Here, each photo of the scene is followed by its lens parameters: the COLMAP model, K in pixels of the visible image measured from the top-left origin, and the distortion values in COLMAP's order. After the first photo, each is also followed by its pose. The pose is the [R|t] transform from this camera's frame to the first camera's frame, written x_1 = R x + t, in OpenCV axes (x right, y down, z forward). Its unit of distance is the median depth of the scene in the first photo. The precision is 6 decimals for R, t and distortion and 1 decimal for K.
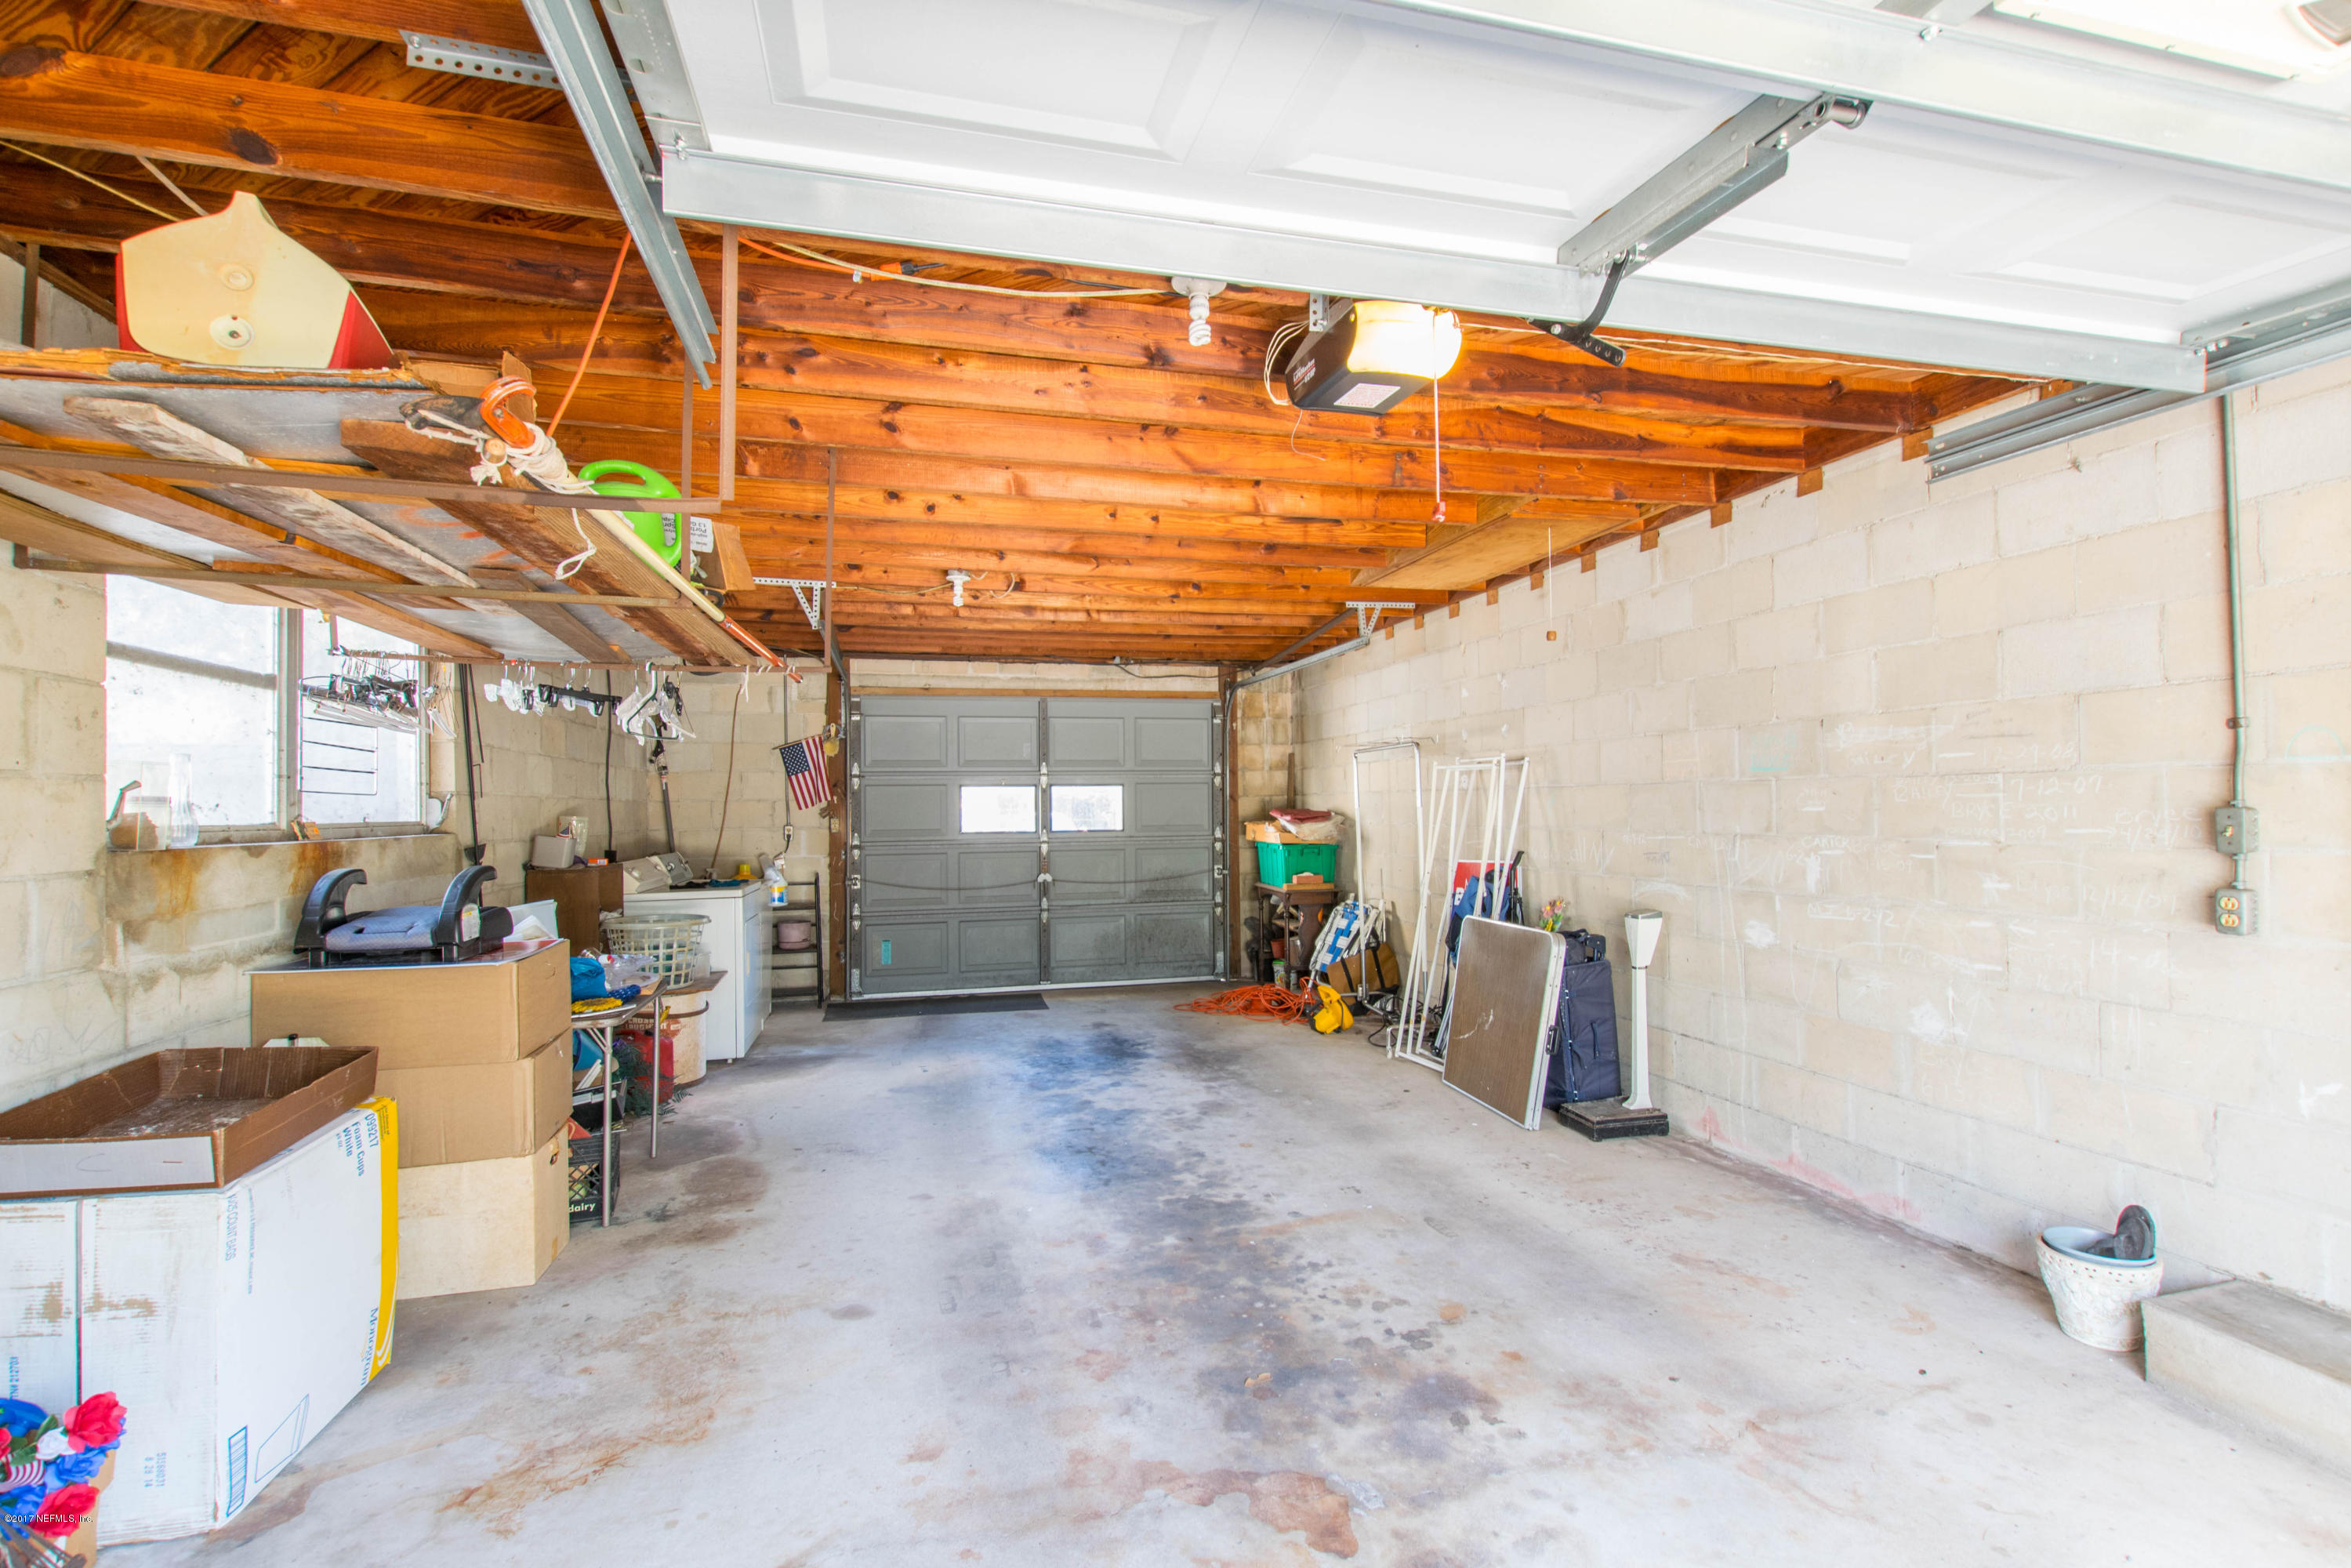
lens RADIAL K [[1019.0, 0, 1175.5], [0, 1019.0, 784.0], [0, 0, 1]] dist [-0.002903, -0.000415]
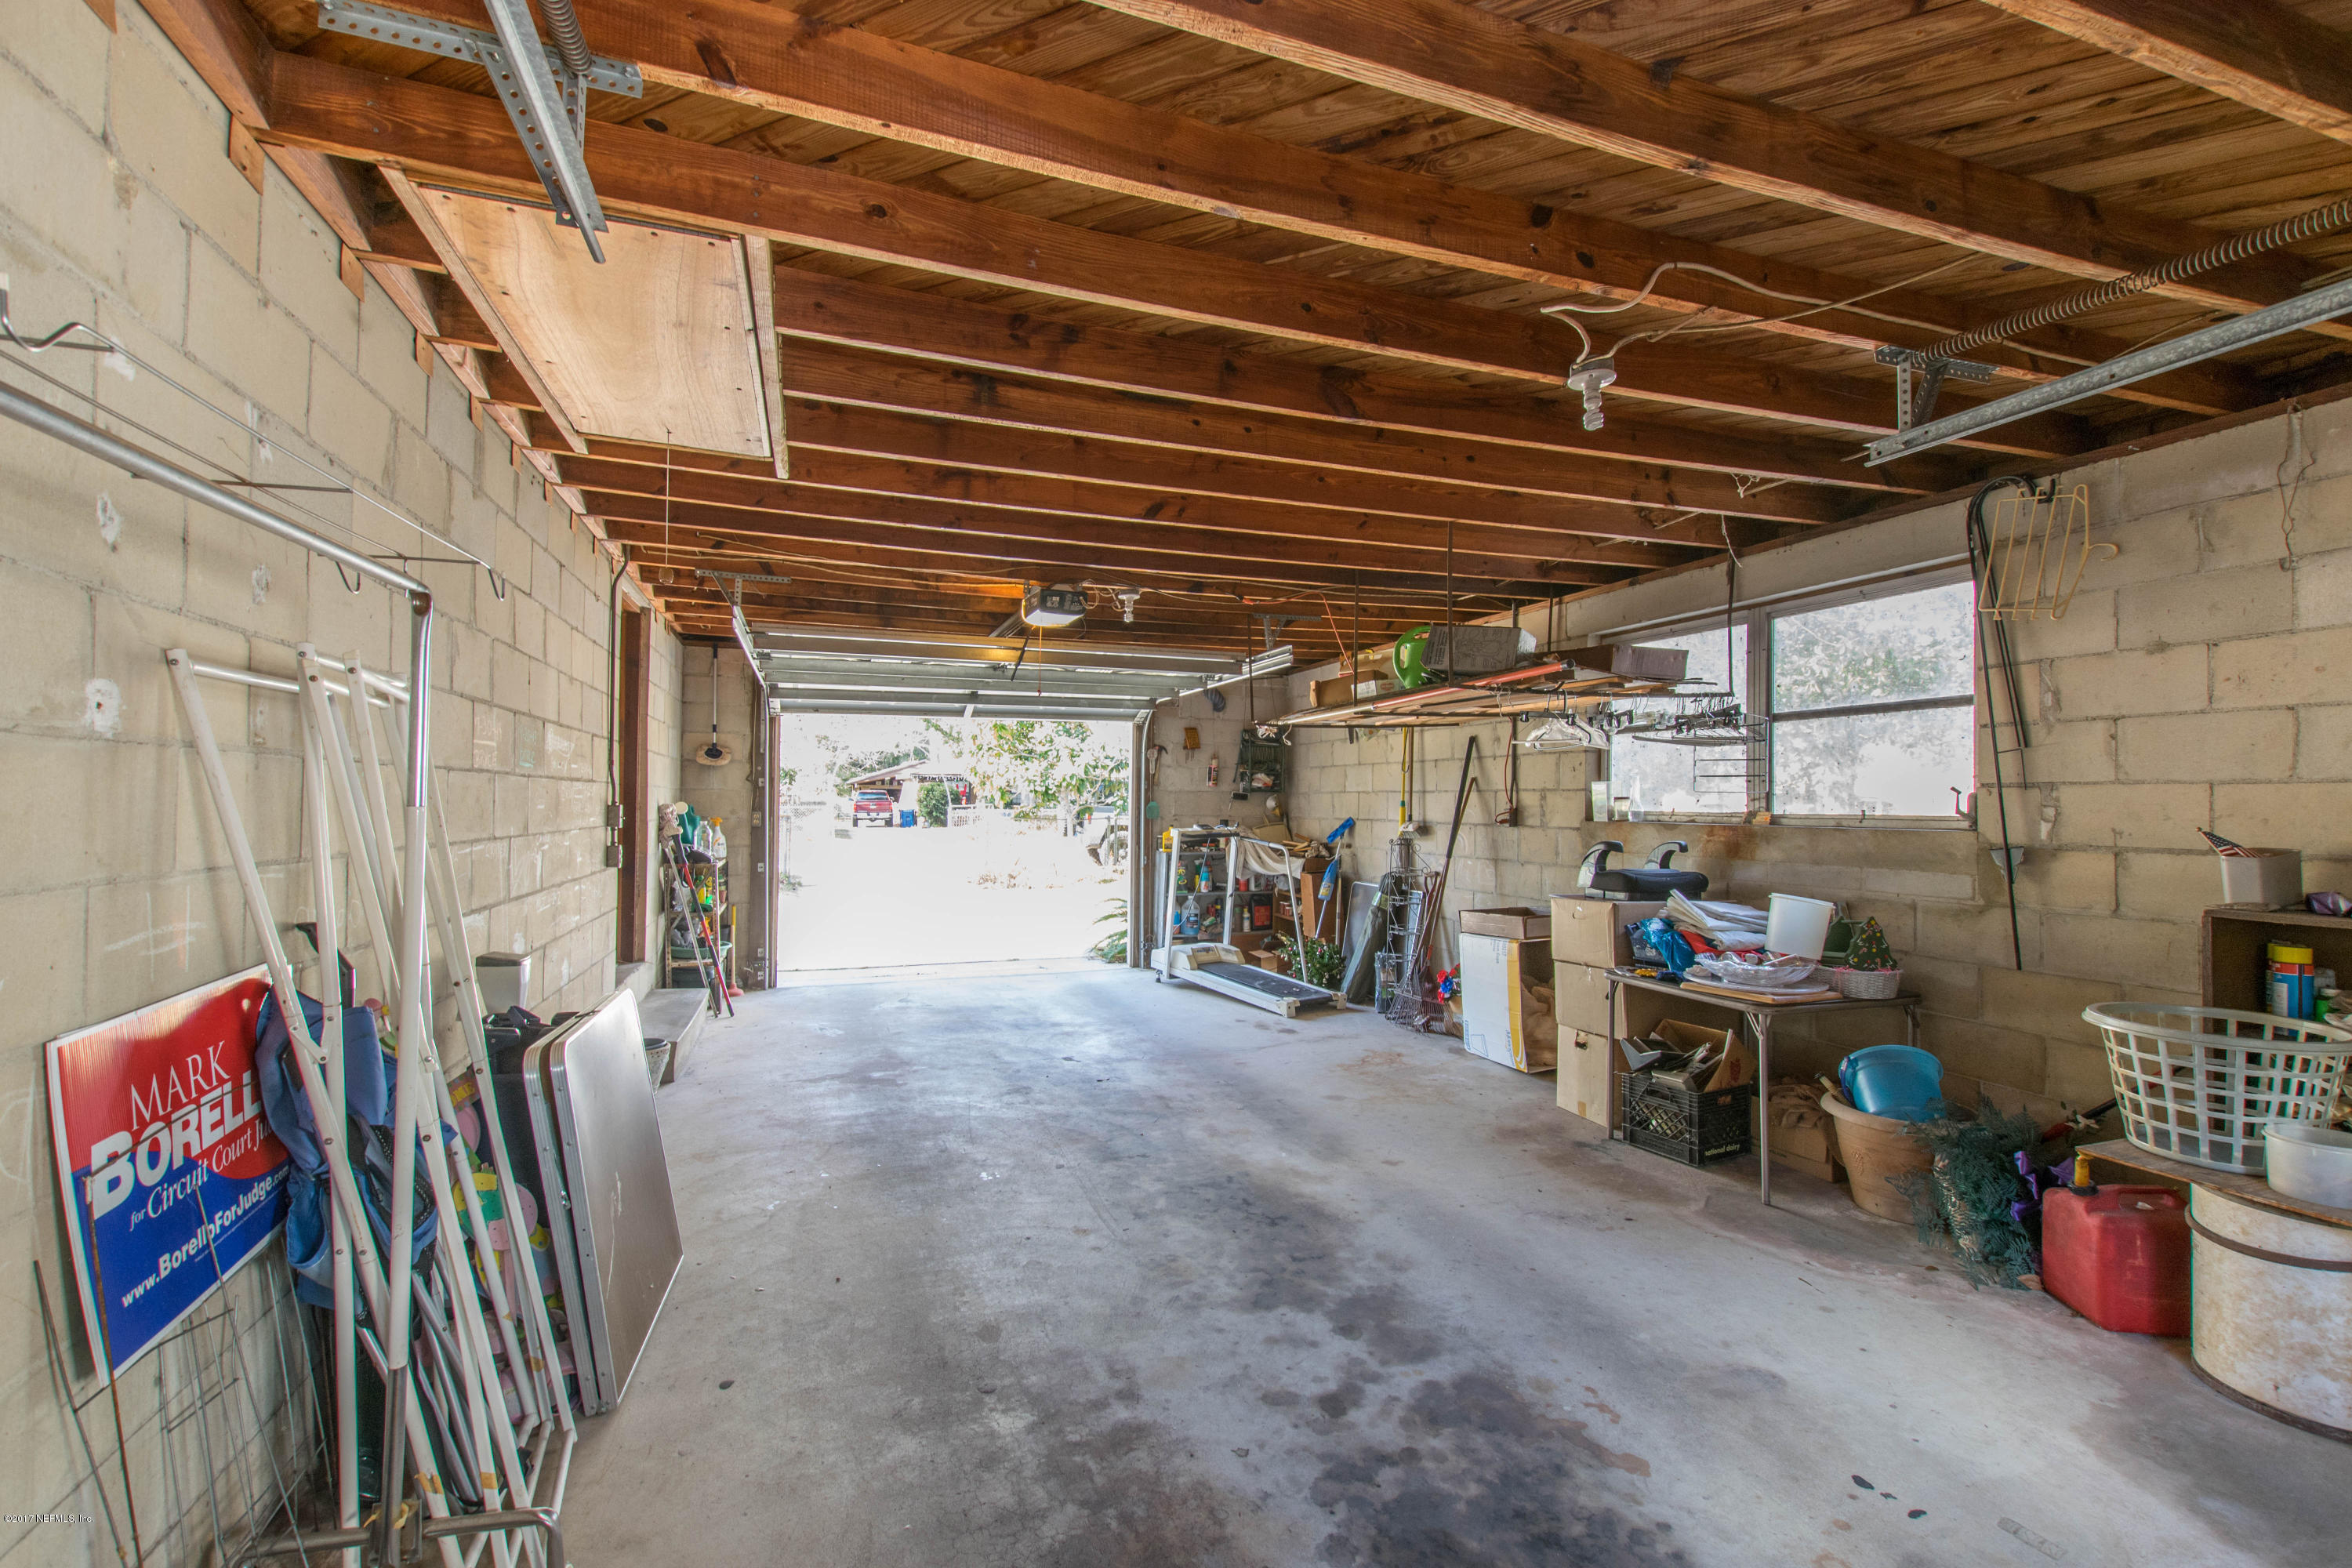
lens RADIAL K [[1019.3, 0, 1176.0], [0, 1019.3, 784.0], [0, 0, 1]] dist [-0.002903, -0.000415]
pose [[-0.996138, -0.002662, -0.087761, 0.061946], [0.000604, 0.999309, -0.037160, 0.037118], [0.087800, -0.037070, -0.995448, 1.702592]]
